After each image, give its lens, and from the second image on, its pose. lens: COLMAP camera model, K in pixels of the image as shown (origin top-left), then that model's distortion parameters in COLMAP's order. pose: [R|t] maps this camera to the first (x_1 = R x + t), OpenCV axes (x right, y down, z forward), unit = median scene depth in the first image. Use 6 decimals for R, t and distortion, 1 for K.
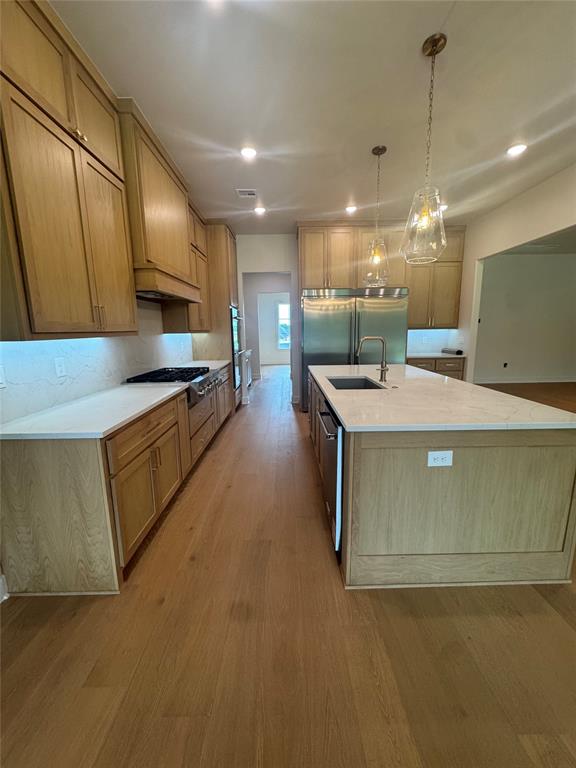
lens RADIAL K [[304.7, 0, 286.0], [0, 304.7, 386.3], [0, 0, 1]] dist [0.002707, -0.000501]
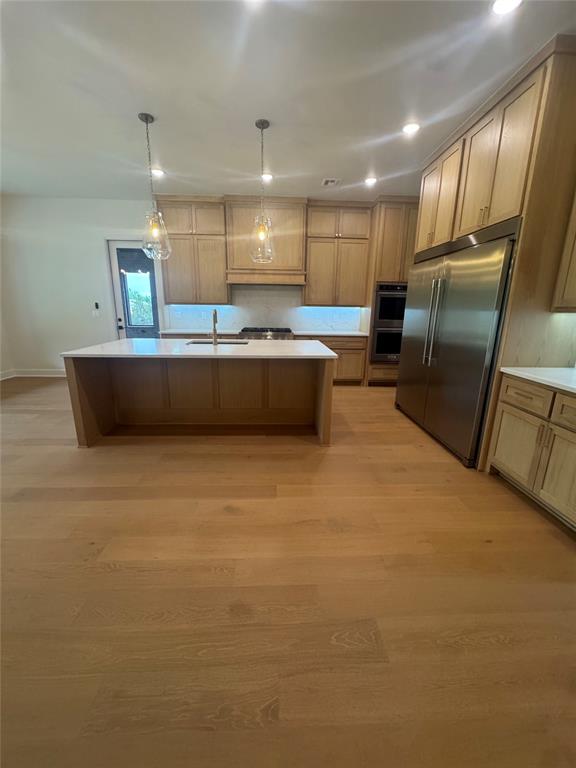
lens RADIAL K [[304.7, 0, 285.8], [0, 304.7, 380.8], [0, 0, 1]] dist [0.002707, -0.000501]
pose [[0.034351, 0.252931, -0.966874, 1.525006], [-0.196429, 0.950284, 0.241612, -0.229490], [0.979916, 0.181623, 0.082326, 1.168143]]
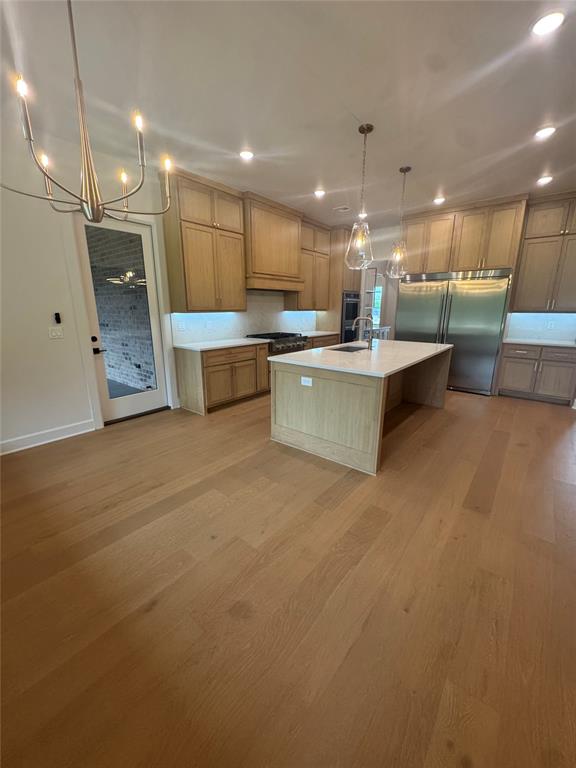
lens RADIAL K [[304.7, 0, 285.0], [0, 304.7, 382.8], [0, 0, 1]] dist [0.002707, -0.000501]
pose [[0.768252, 0.169405, -0.617326, 0.865945], [-0.128483, 0.985531, 0.110551, 0.028525], [0.627121, -0.005615, 0.778901, -0.315870]]
